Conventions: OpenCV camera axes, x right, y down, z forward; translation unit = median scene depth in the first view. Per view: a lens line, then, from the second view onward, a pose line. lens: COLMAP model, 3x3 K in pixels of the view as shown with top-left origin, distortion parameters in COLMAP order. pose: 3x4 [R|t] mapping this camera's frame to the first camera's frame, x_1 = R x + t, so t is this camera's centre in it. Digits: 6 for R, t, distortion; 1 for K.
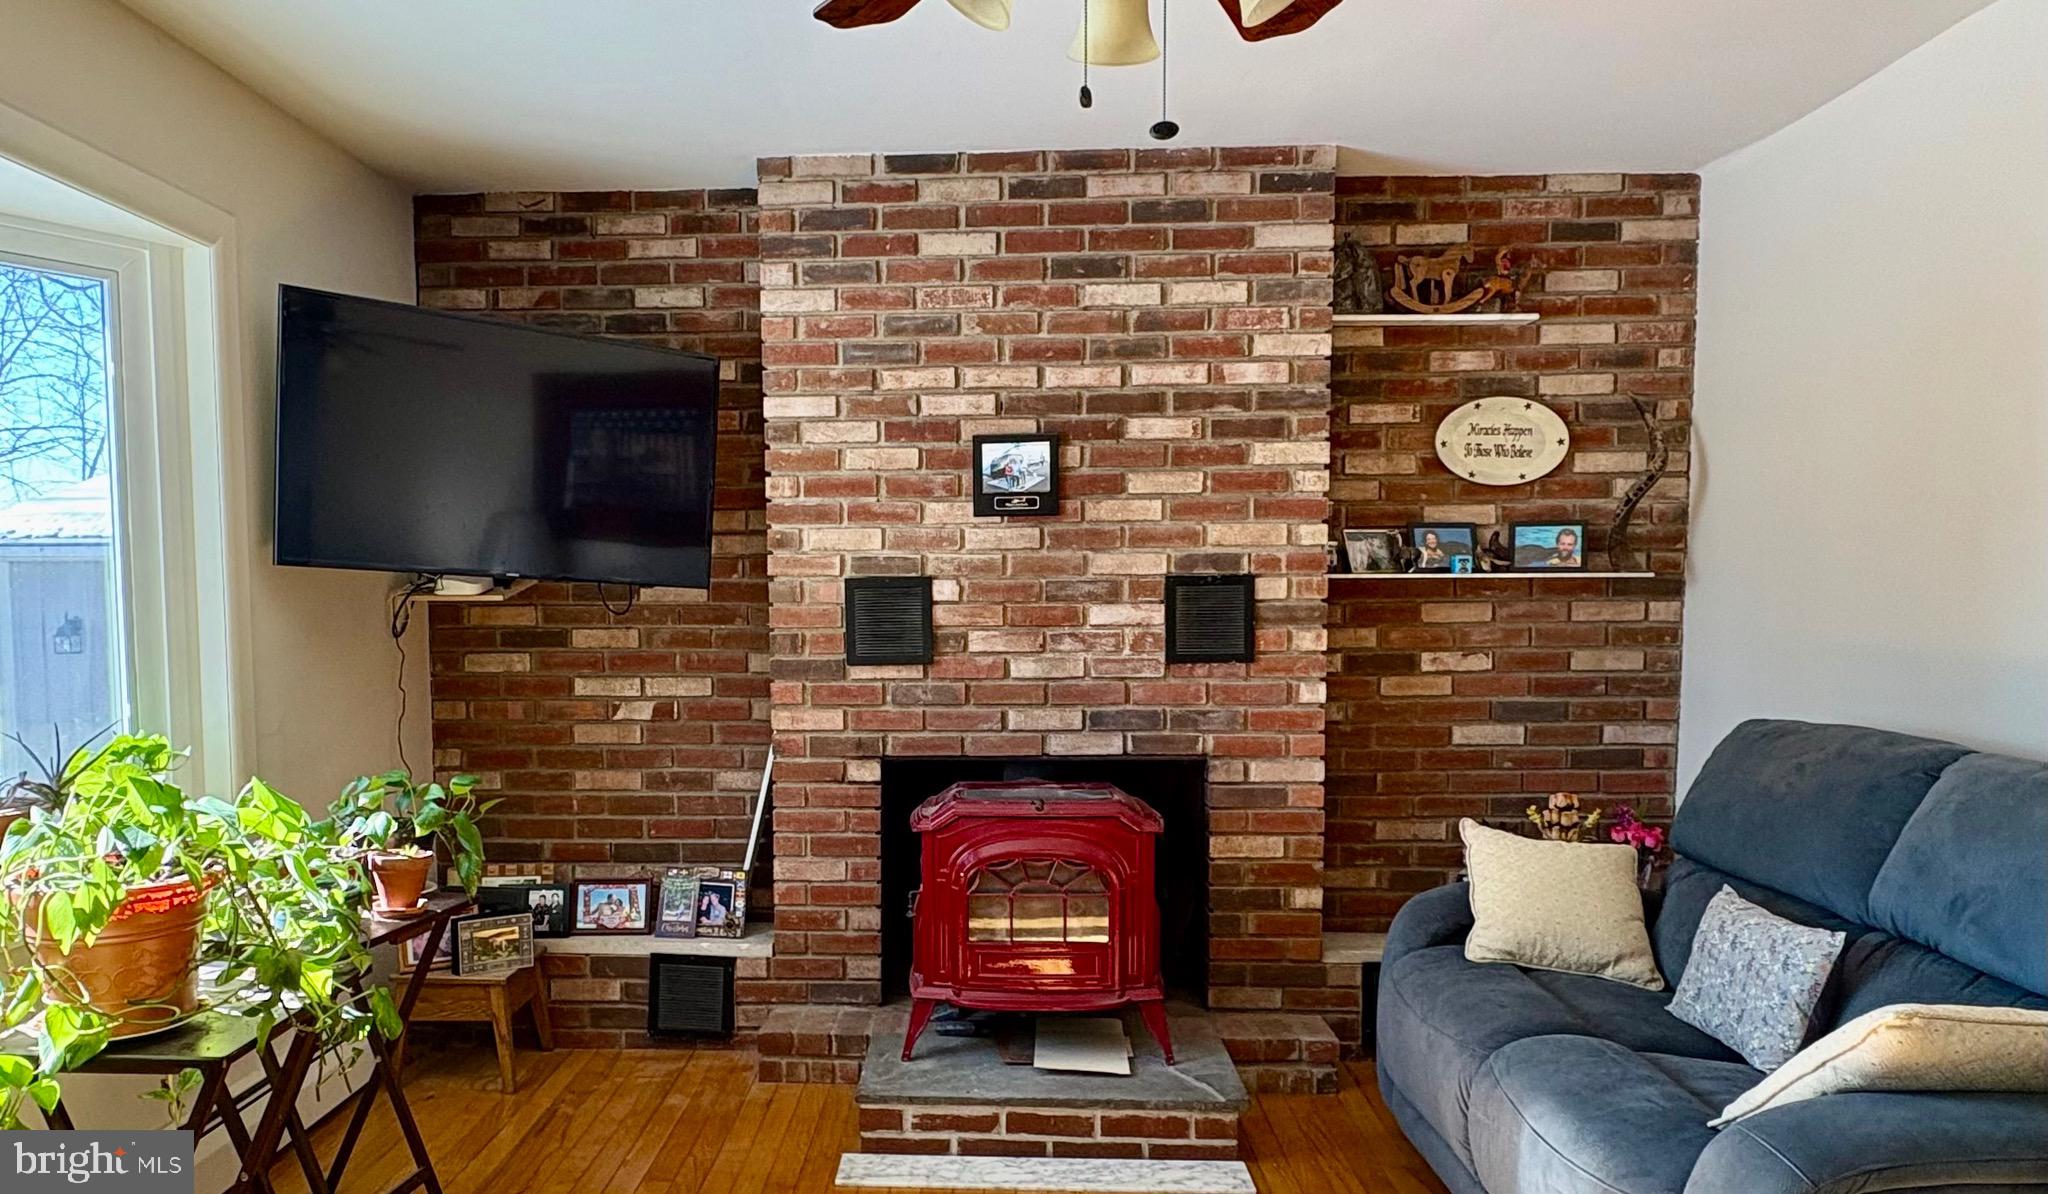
lens RADIAL K [[1370.2, 0, 938.1], [0, 1370.2, 699.0], [0, 0, 1]] dist [-0.000512, 0.000568]
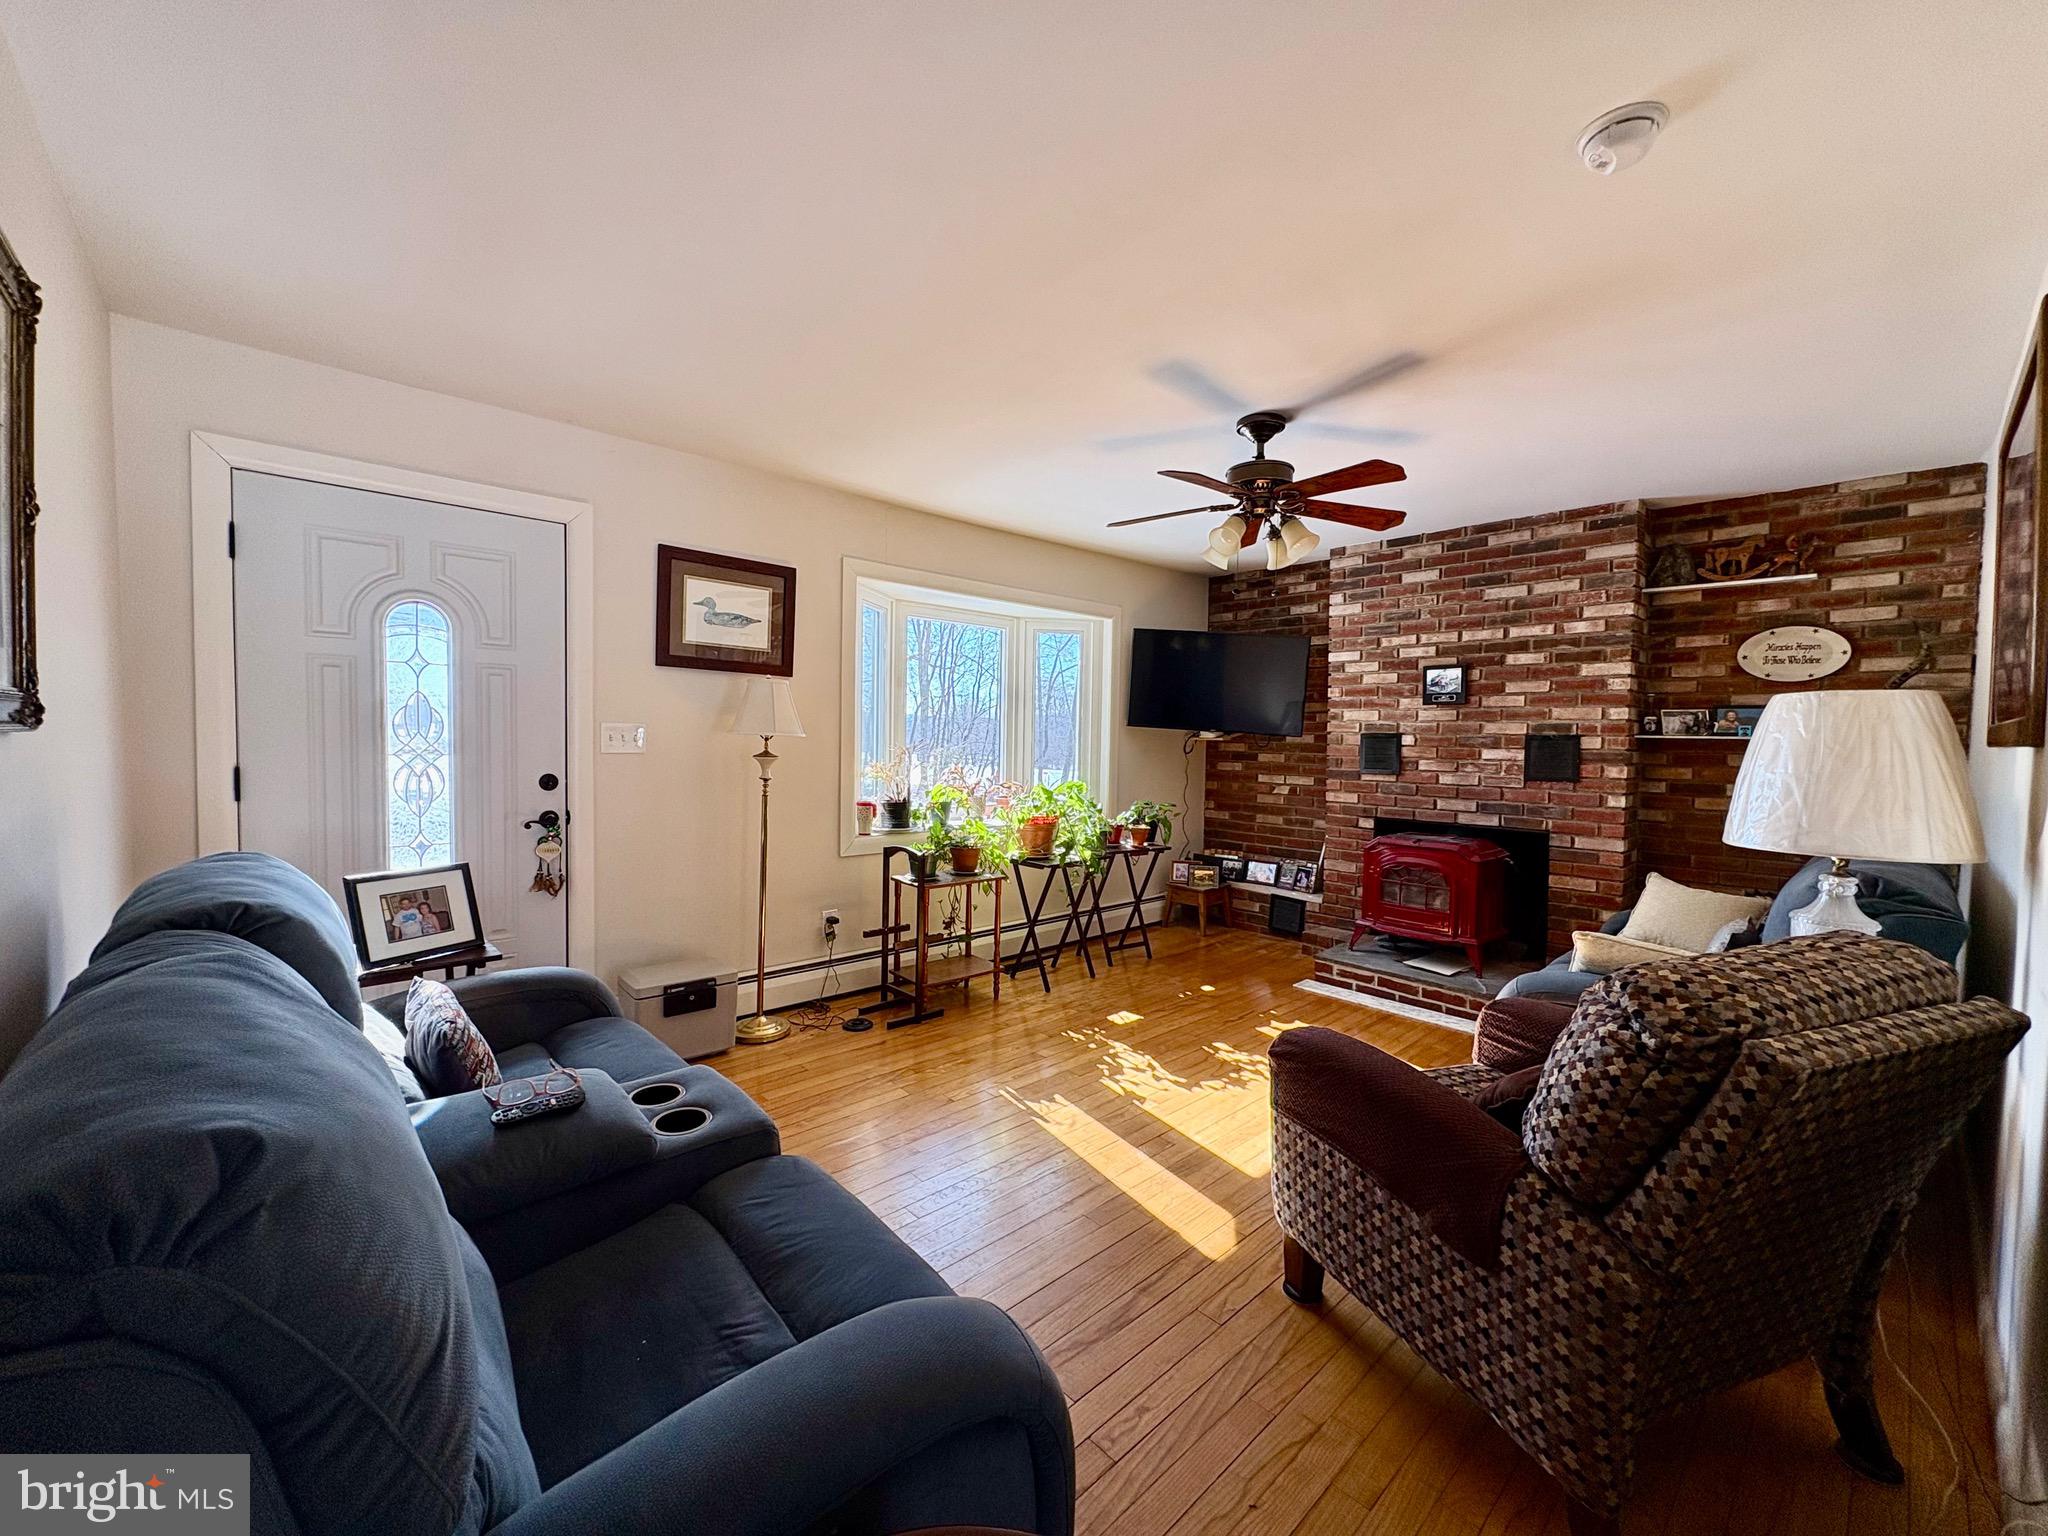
lens RADIAL K [[817.3, 0, 1023.0], [0, 817.3, 764.8], [0, 0, 1]] dist [0.000088, 0.000002]
pose [[0.715588, 0.042762, -0.697213, 0.452052], [-0.071803, 0.997340, -0.012526, 0.016218], [0.694822, 0.059025, 0.716755, -0.299855]]
